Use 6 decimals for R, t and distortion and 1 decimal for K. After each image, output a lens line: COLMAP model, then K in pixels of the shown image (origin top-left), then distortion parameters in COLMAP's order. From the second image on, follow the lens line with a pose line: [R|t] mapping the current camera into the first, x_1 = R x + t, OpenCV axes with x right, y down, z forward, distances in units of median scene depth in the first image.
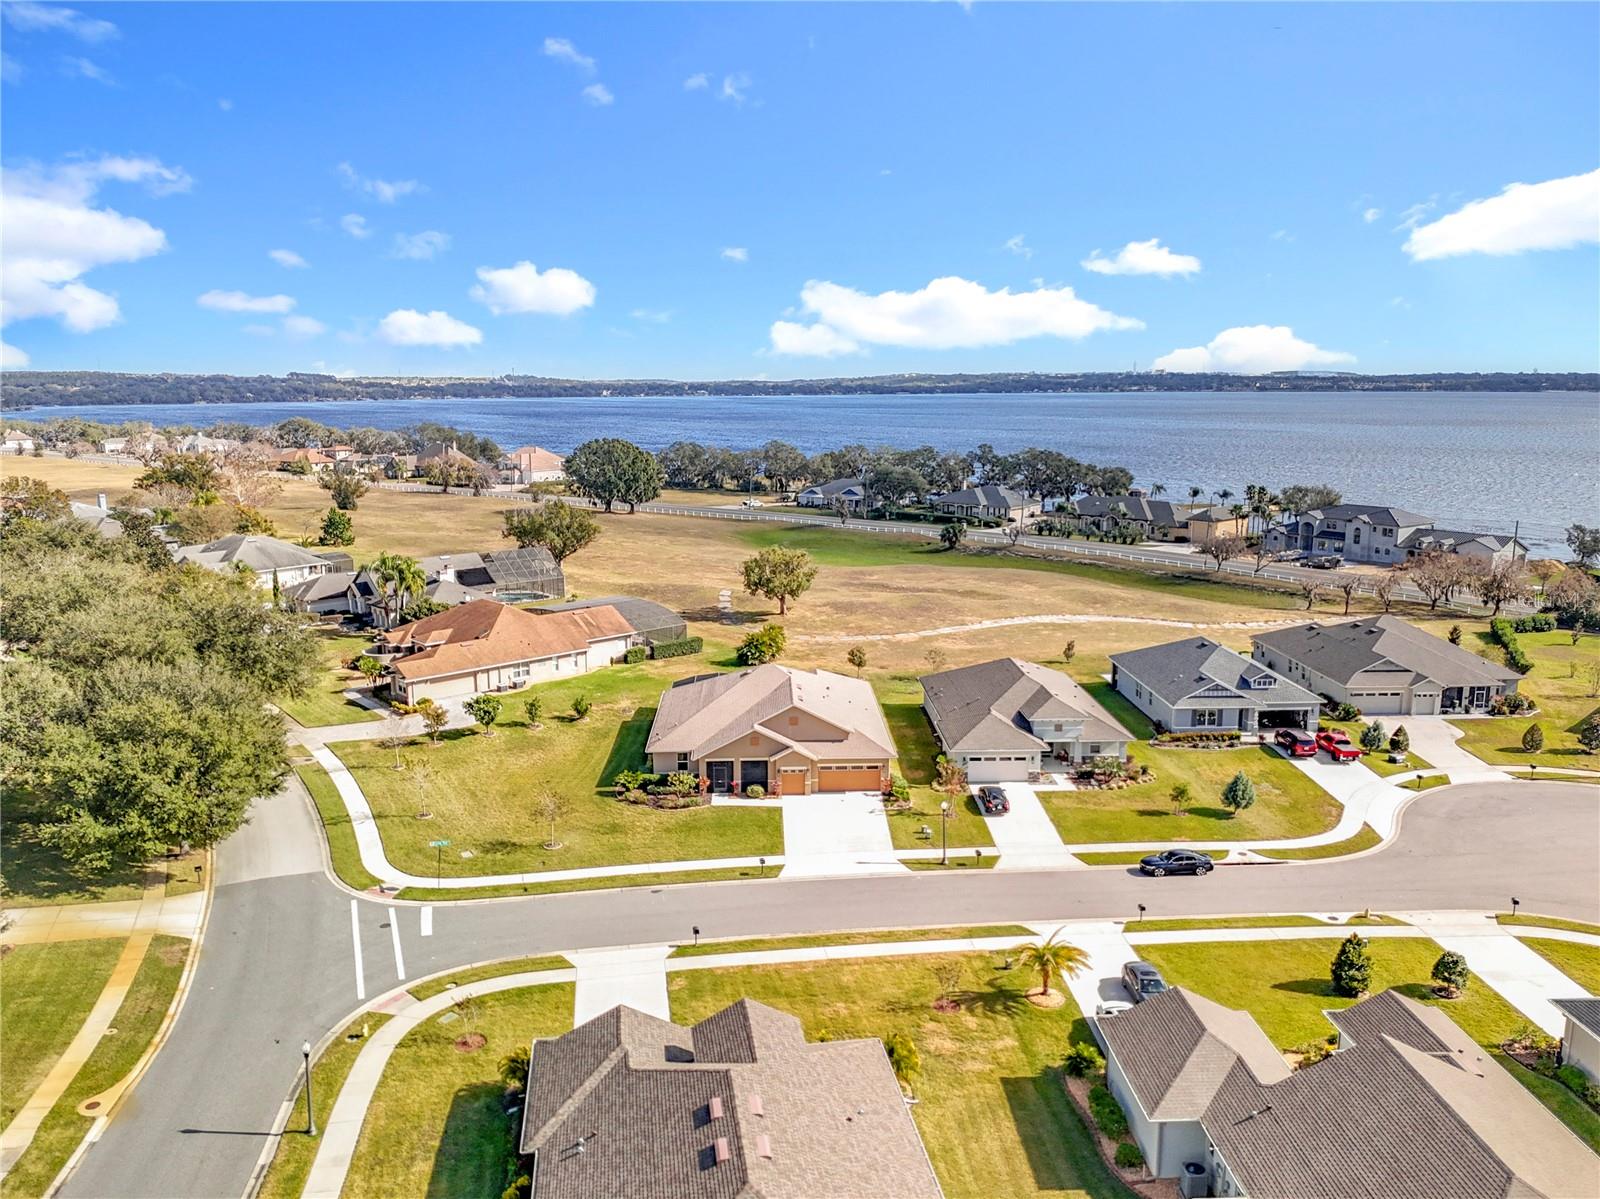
lens RADIAL K [[1220.7, 0, 809.0], [0, 1220.7, 574.2], [0, 0, 1]] dist [0.019365, -0.042895]
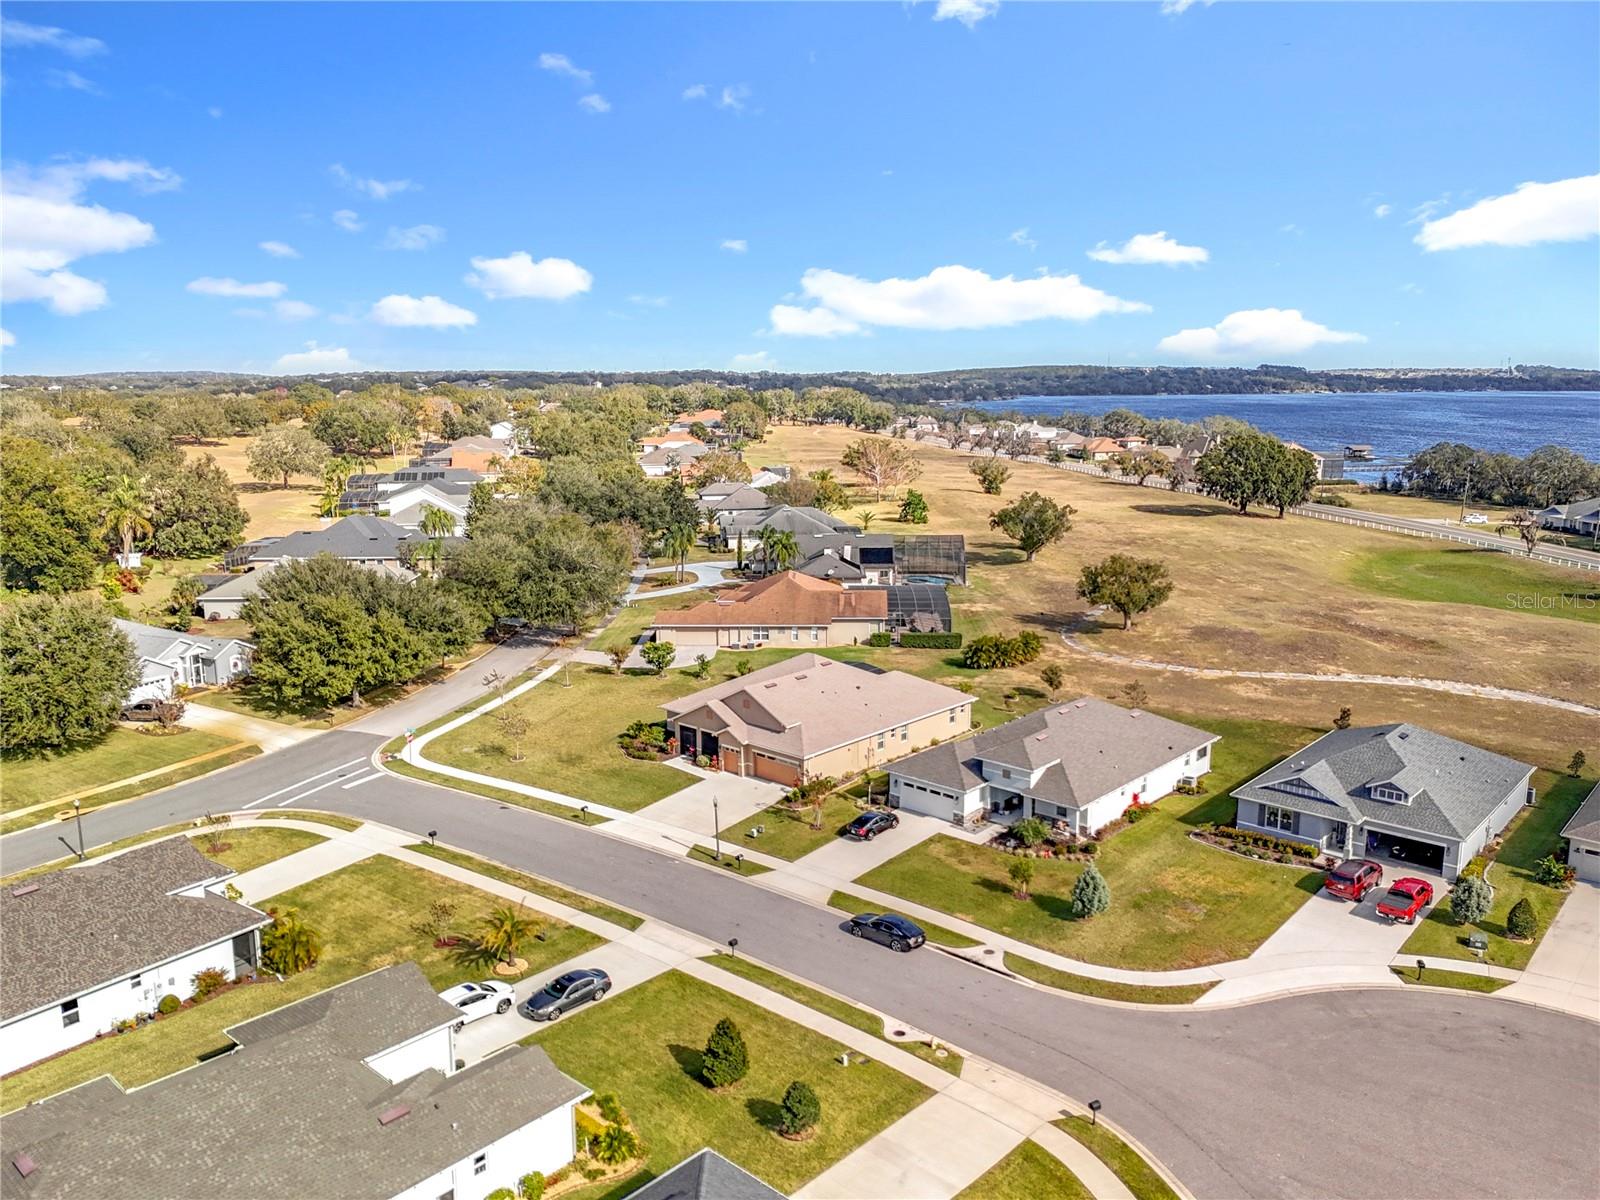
lens RADIAL K [[1215.1, 0, 800.0], [0, 1215.1, 600.0], [0, 0, 1]] dist [0.012149, -0.000080]
pose [[0.711432, 0.126235, -0.691324, 0.738476], [-0.107235, 0.991715, 0.070732, -0.046542], [0.694525, 0.023813, 0.719074, 0.292948]]
